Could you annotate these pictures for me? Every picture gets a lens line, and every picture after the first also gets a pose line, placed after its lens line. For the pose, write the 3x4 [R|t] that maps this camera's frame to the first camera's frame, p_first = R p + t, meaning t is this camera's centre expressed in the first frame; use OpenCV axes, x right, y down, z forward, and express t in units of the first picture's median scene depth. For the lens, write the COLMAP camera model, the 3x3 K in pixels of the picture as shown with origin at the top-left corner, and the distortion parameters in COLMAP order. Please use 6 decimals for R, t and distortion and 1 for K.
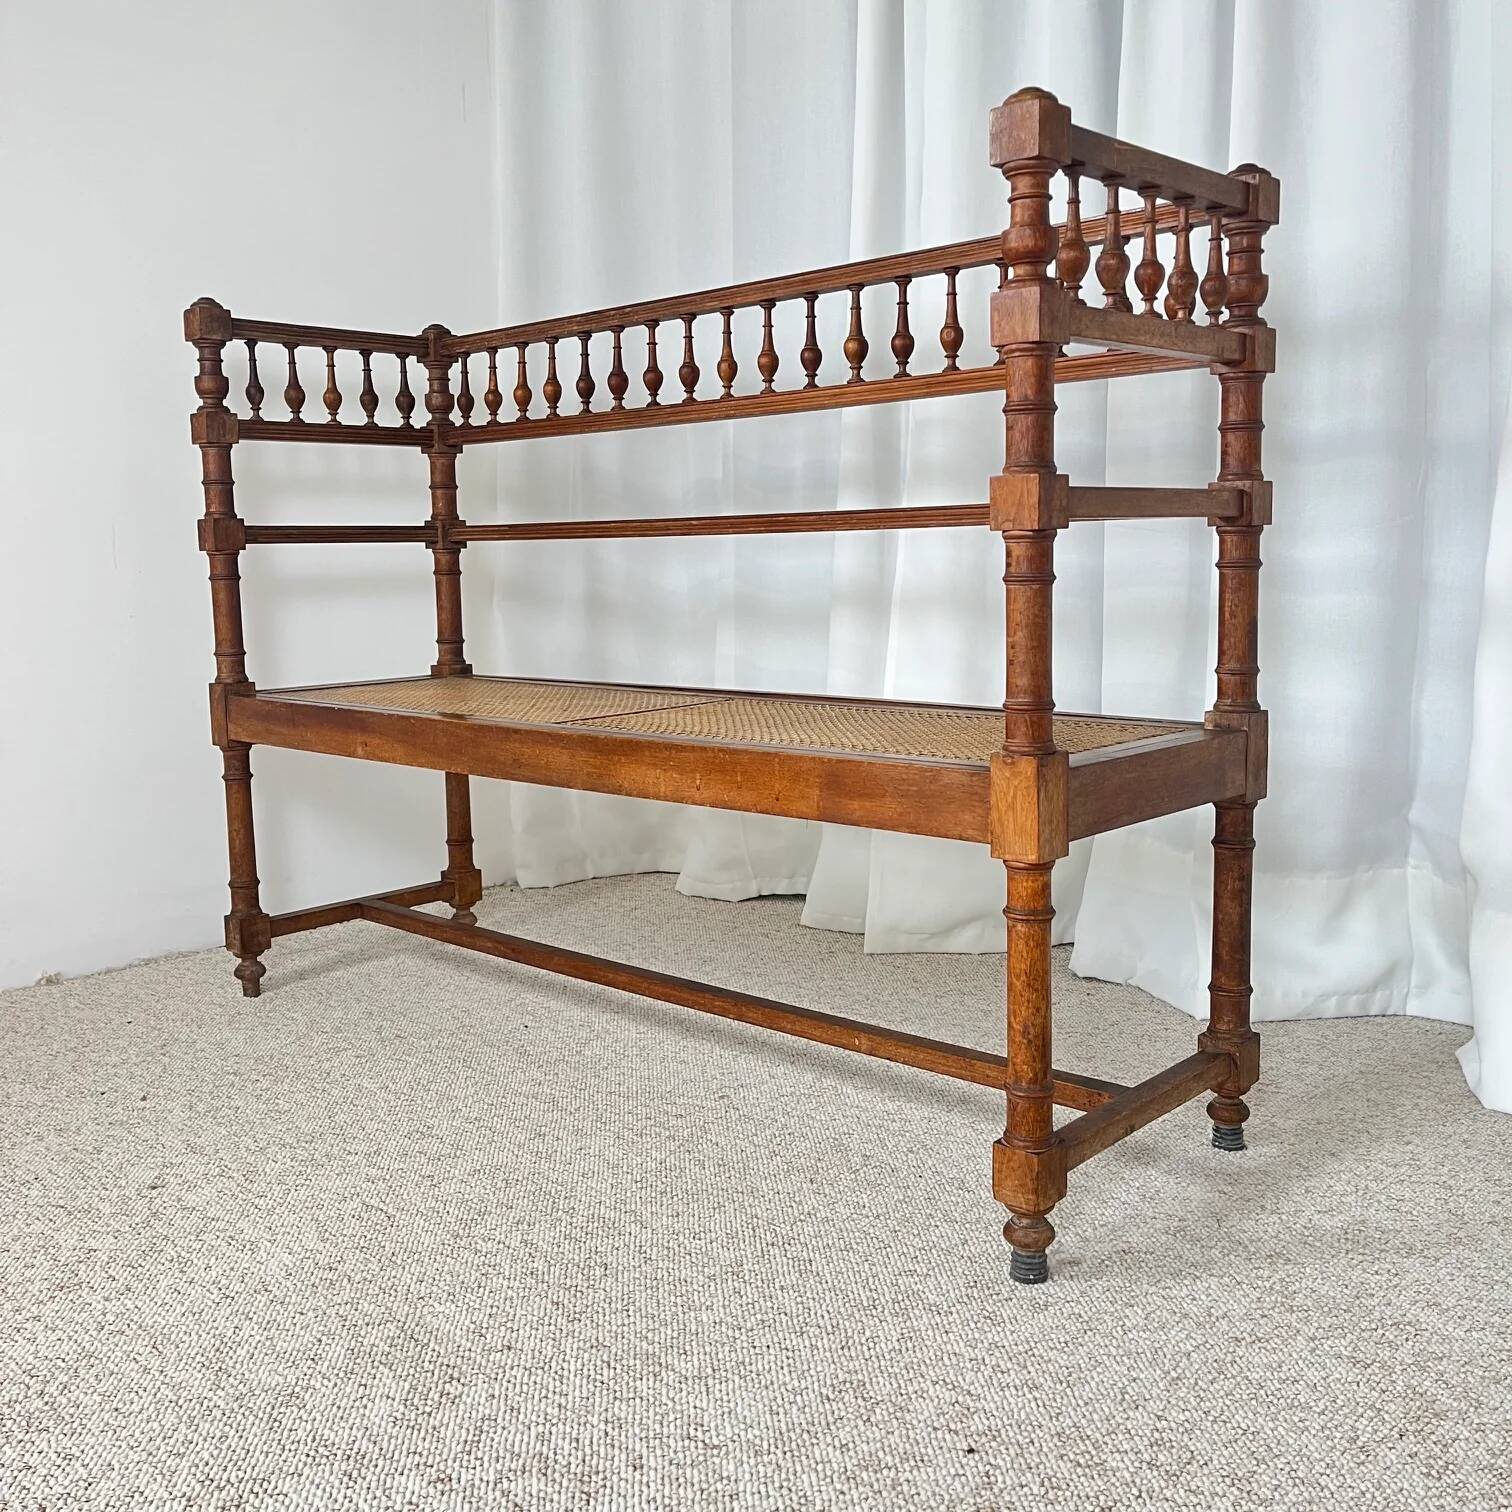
lens RADIAL K [[1552.4, 0, 758.4], [0, 1552.4, 746.6], [0, 0, 1]] dist [0.033076, 0.000000]
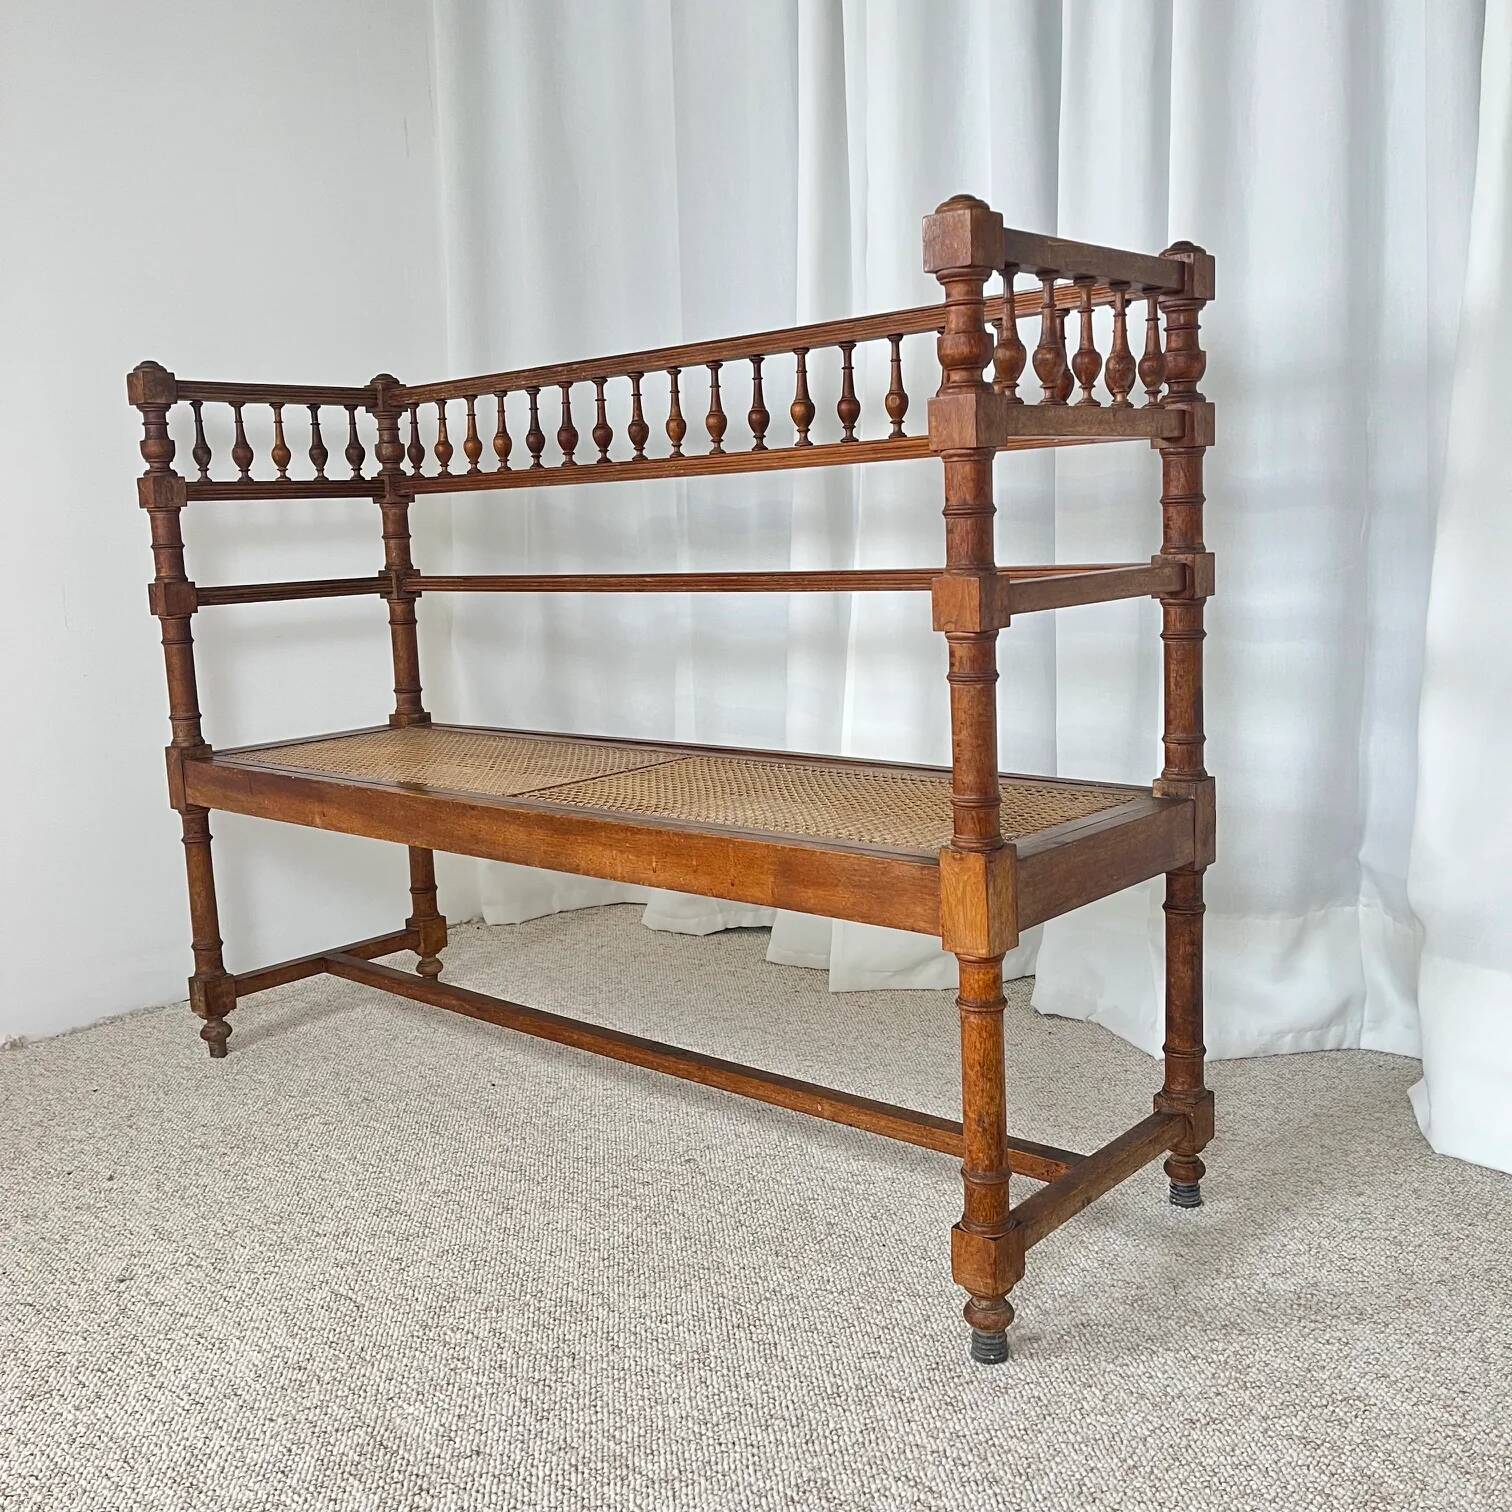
lens RADIAL K [[1552.4, 0, 761.5], [0, 1552.4, 751.6], [0, 0, 1]] dist [0.033076, 0.000000]
pose [[0.999473, -0.025773, 0.019715, 0.012879], [0.025358, 0.999457, 0.021048, -0.070344], [-0.020247, -0.020537, 0.999584, -0.006623]]
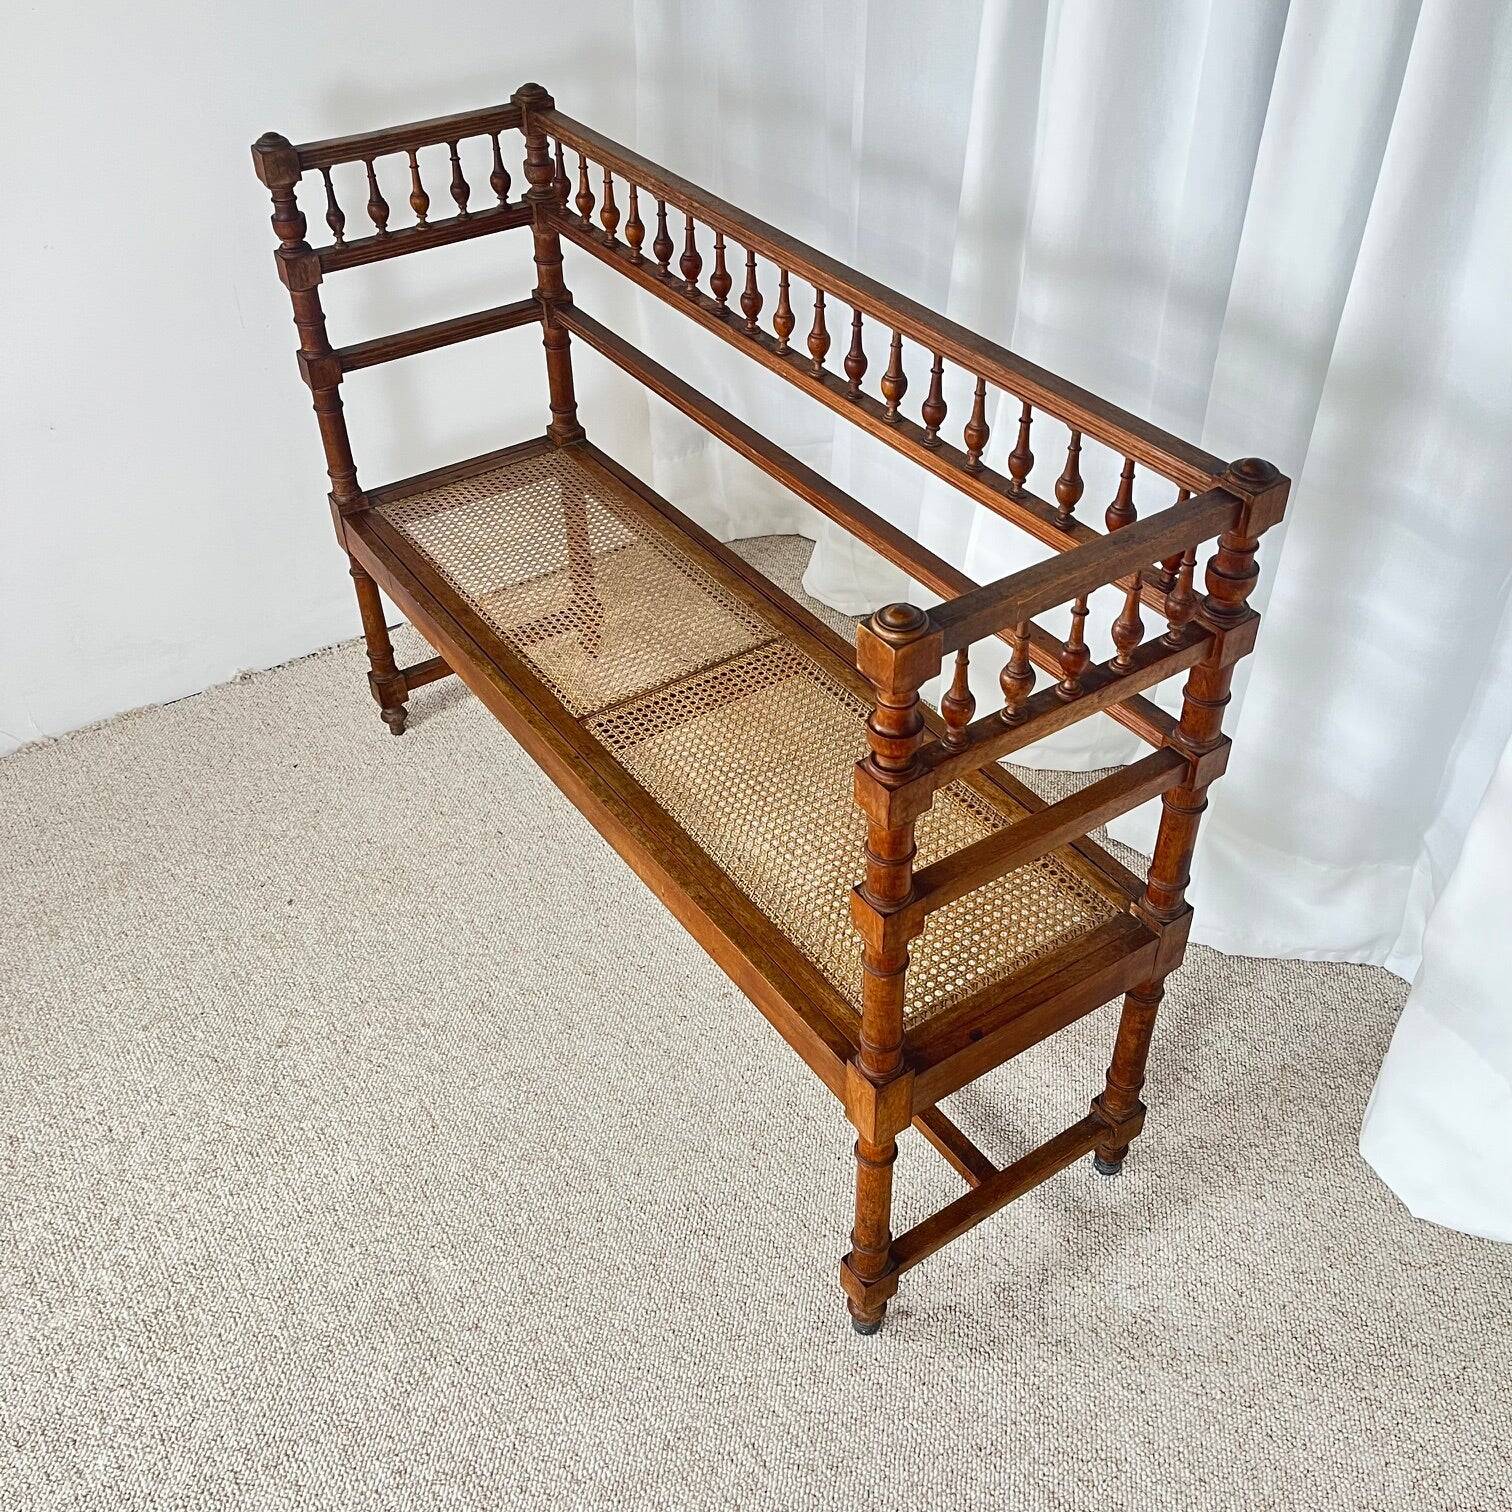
lens RADIAL K [[1552.4, 0, 751.6], [0, 1552.4, 763.5], [0, 0, 1]] dist [0.033076, 0.000000]
pose [[0.973165, 0.148532, -0.175750, 0.213013], [-0.031041, 0.841528, 0.539321, -0.677992], [0.228005, -0.519392, 0.823557, 0.122275]]
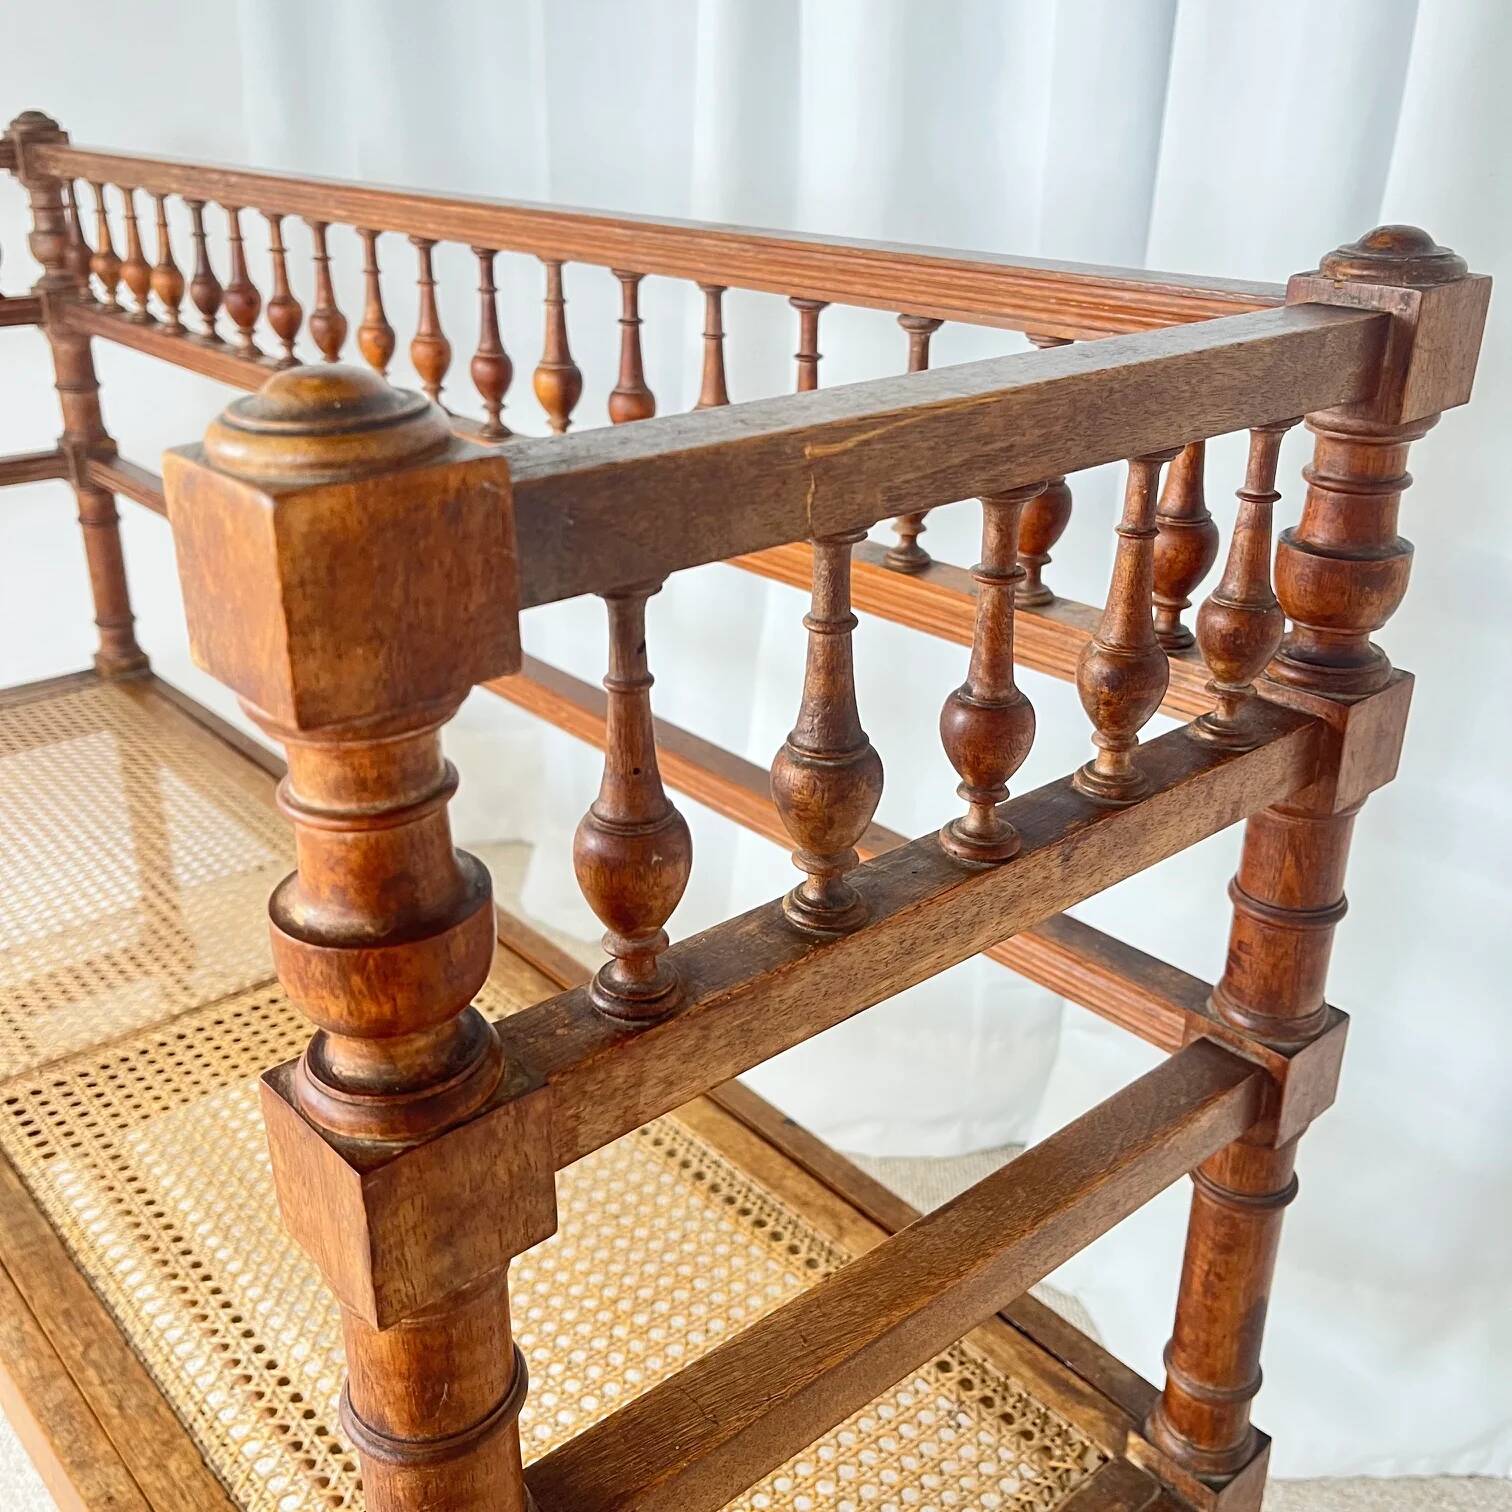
lens RADIAL K [[1552.4, 0, 741.1], [0, 1552.4, 730.0], [0, 0, 1]] dist [0.033076, 0.000000]
pose [[0.992980, 0.067512, -0.097125, 0.208973], [-0.038533, 0.960953, 0.274015, -0.341057], [0.111832, -0.268349, 0.956809, 0.629254]]
